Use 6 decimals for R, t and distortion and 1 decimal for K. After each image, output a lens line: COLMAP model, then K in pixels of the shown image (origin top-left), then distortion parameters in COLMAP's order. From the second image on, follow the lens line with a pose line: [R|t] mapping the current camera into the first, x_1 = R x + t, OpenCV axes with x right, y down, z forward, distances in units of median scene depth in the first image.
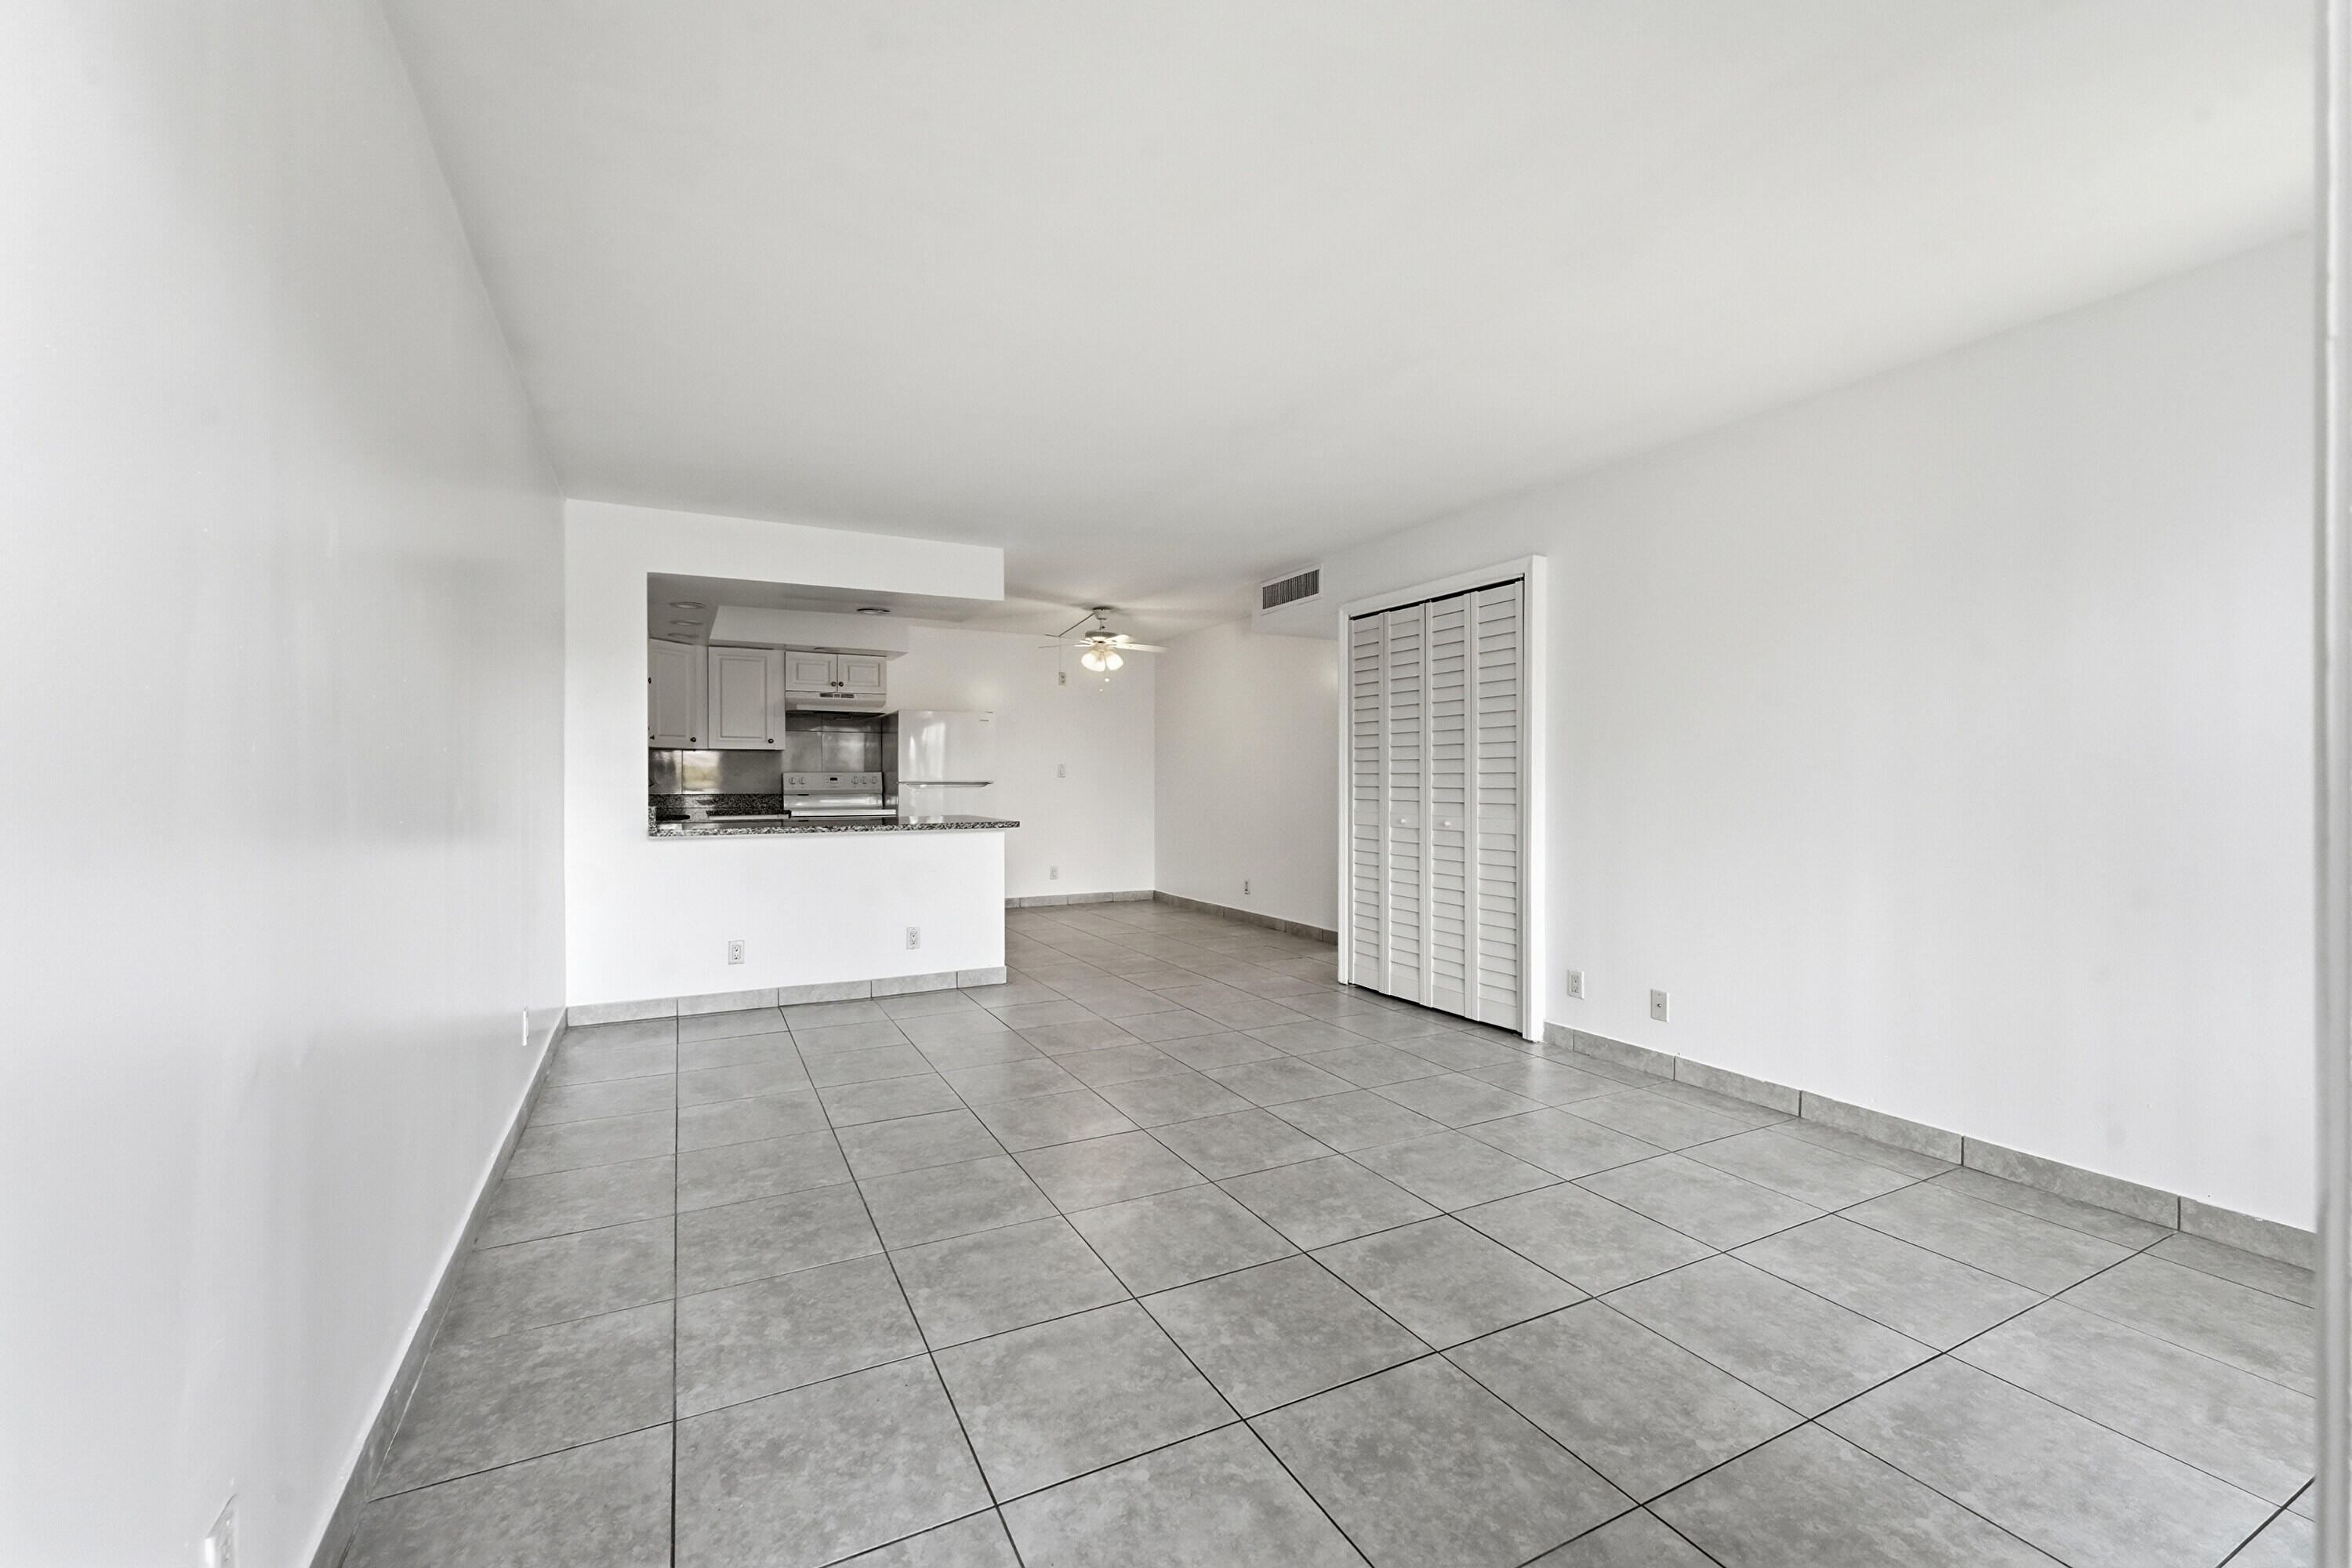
lens RADIAL K [[949.3, 0, 1171.1], [0, 949.3, 797.2], [0, 0, 1]] dist [-0.000530, -0.000011]
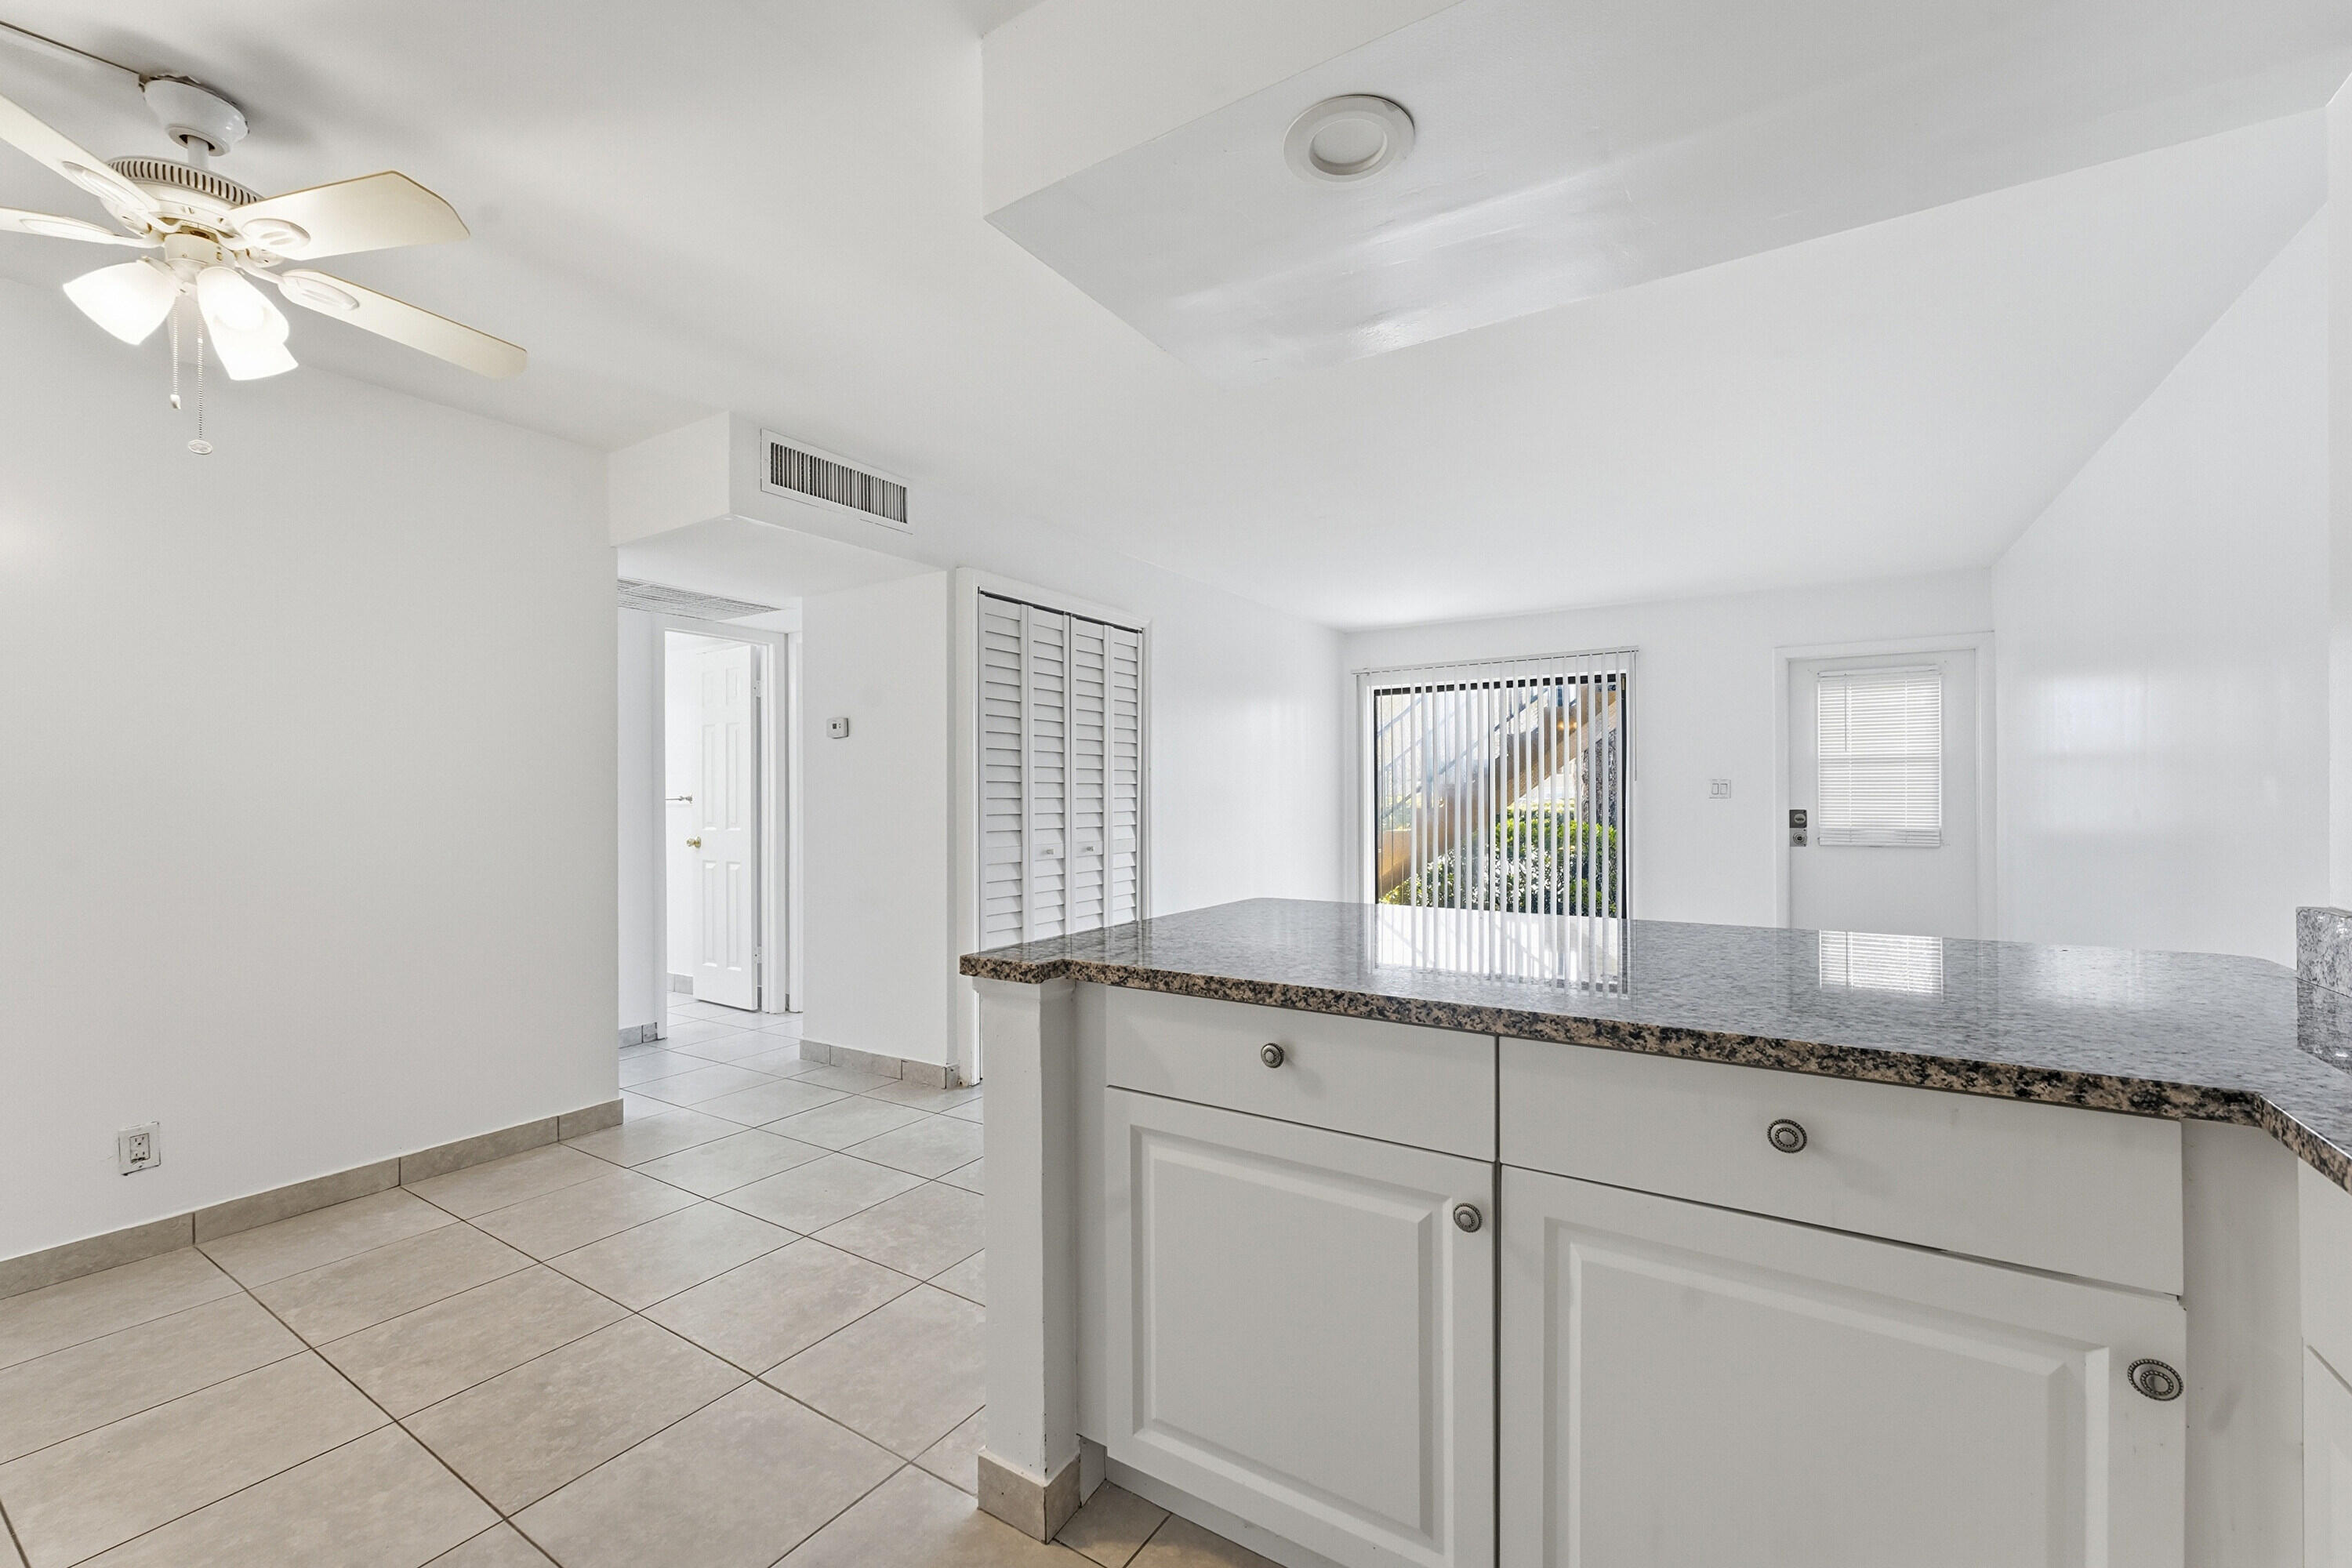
lens RADIAL K [[963.6, 0, 1161.6], [0, 963.6, 787.4], [0, 0, 1]] dist [0.000388, 0.000195]
pose [[-0.490865, 0.009558, 0.871183, -0.510939], [0.021716, 0.999763, 0.001267, -0.028359], [-0.870965, 0.019540, -0.490956, 1.170570]]
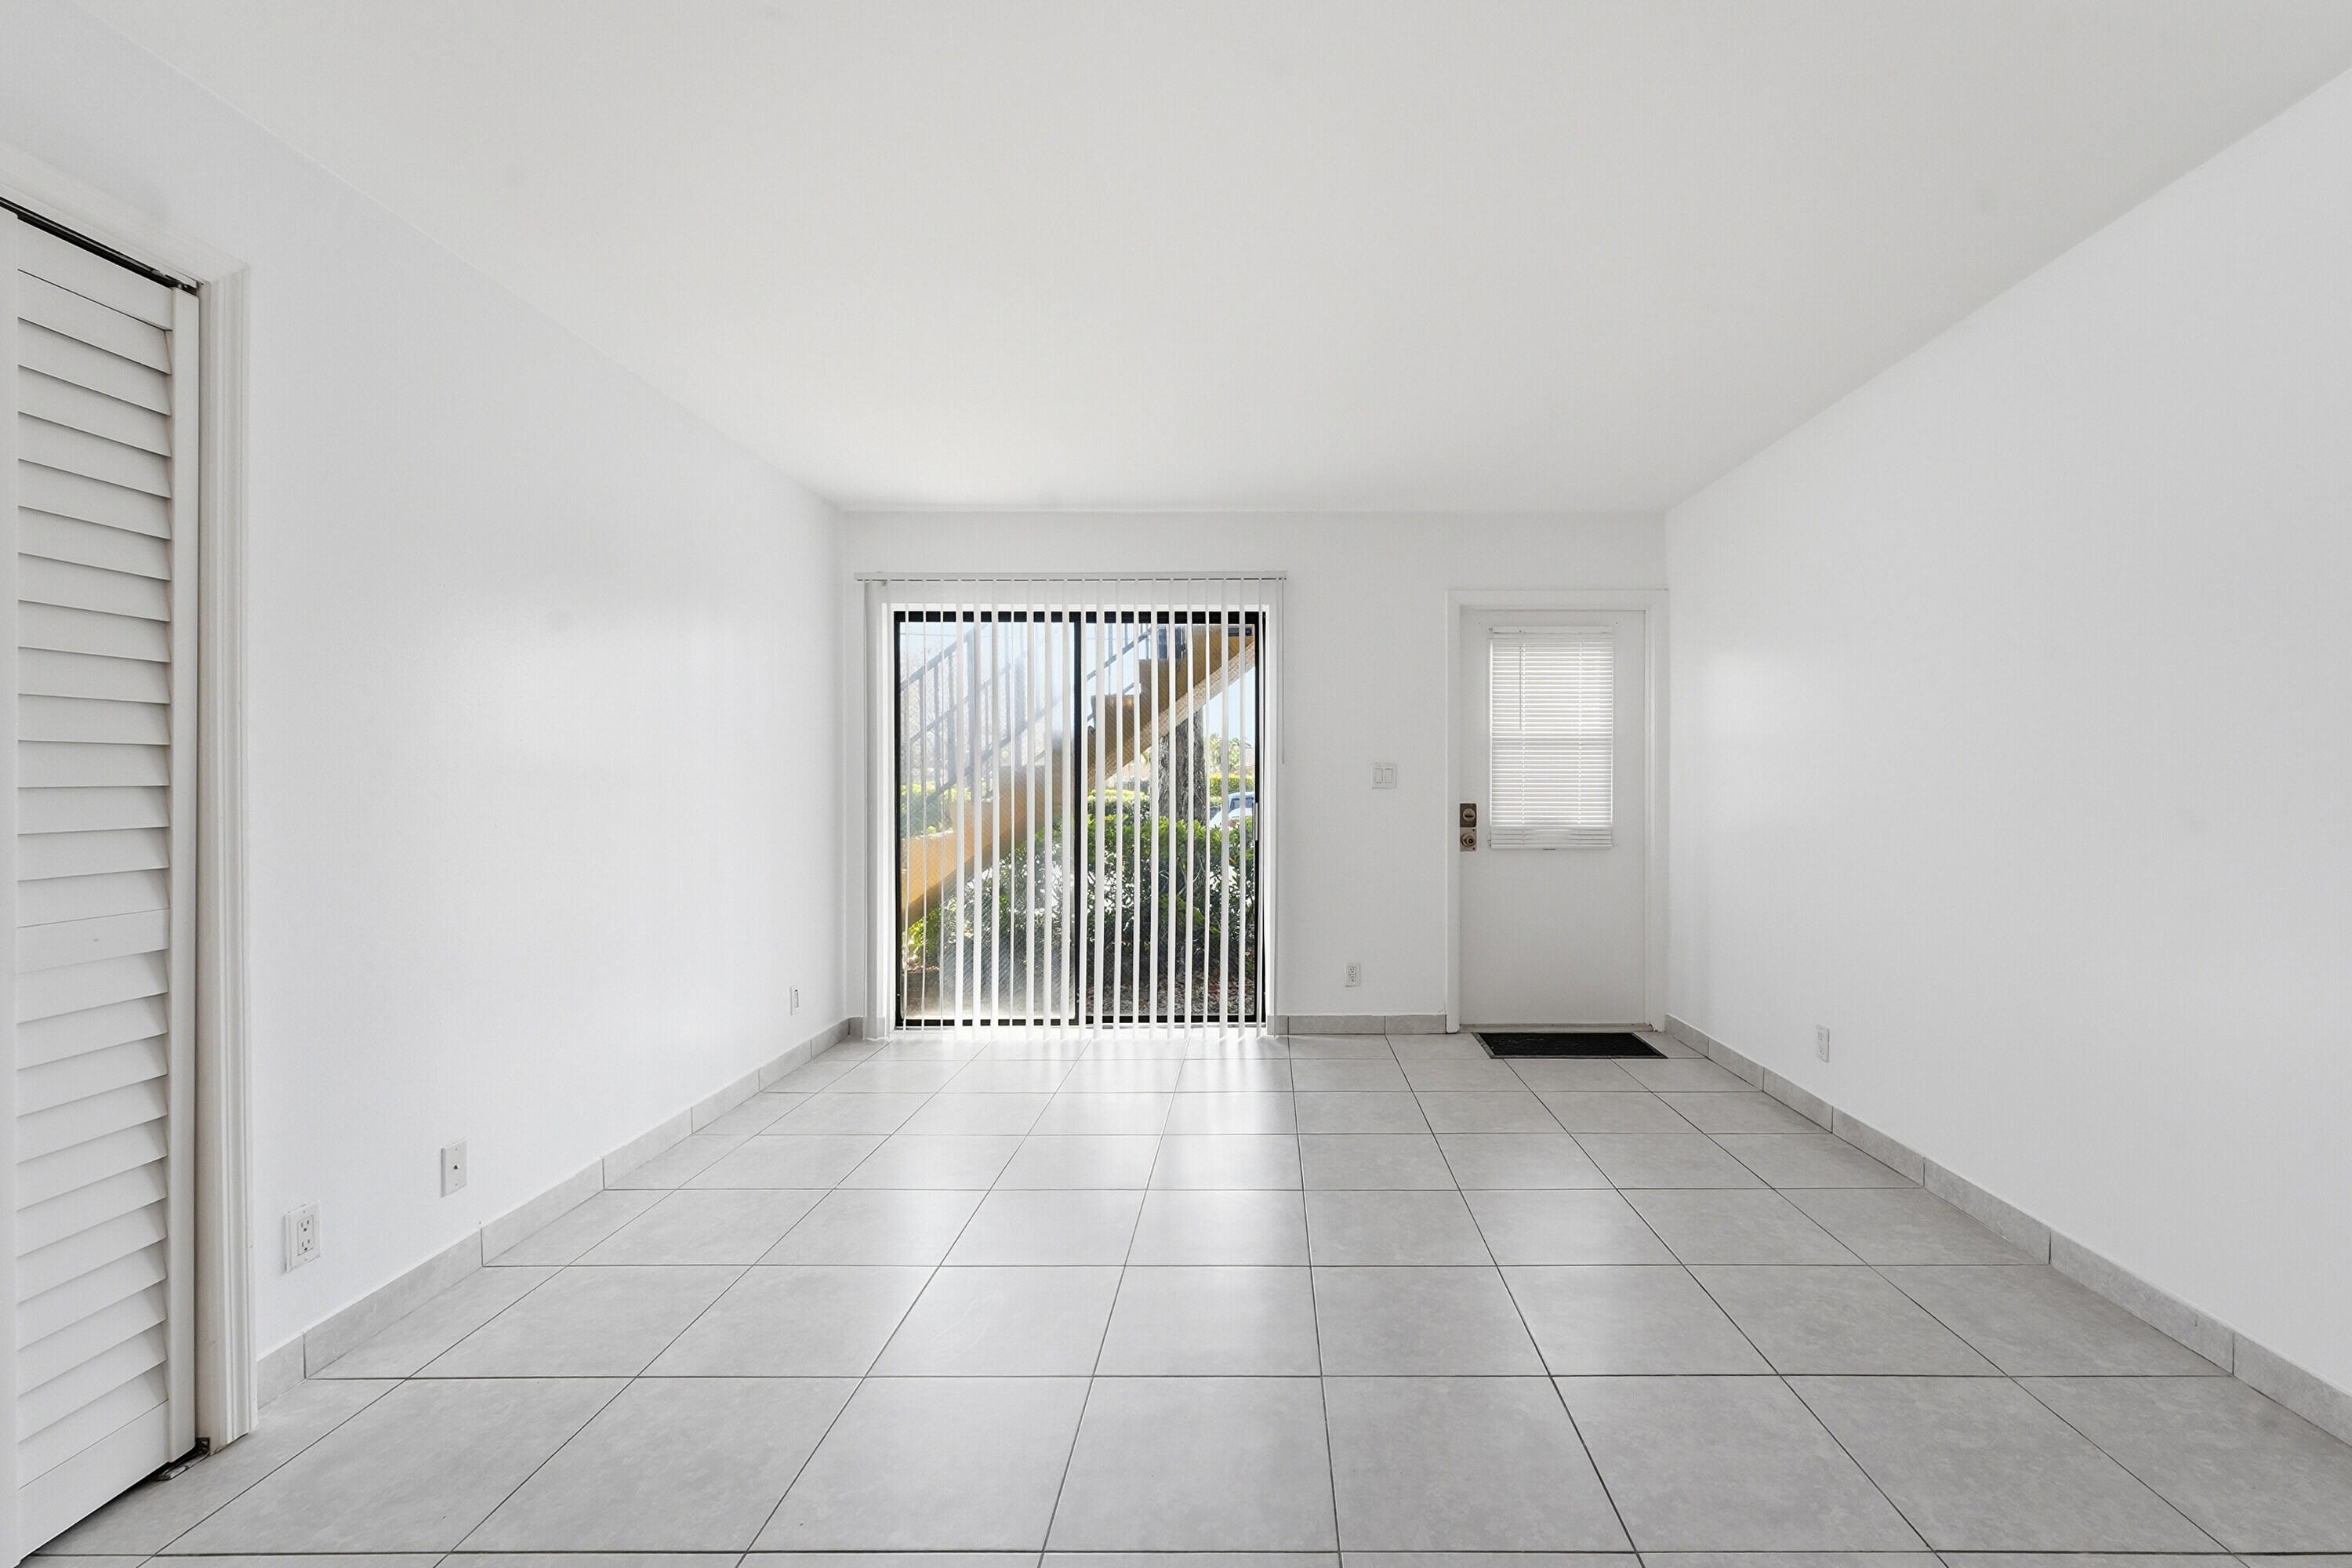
lens RADIAL K [[999.2, 0, 1261.4], [0, 999.2, 786.5], [0, 0, 1]] dist [0.035989, 0.000114]
pose [[-0.890314, -0.000580, 0.455347, -0.162884], [0.011063, 0.999676, 0.022905, -0.023404], [-0.455213, 0.025431, -0.890019, 0.880258]]
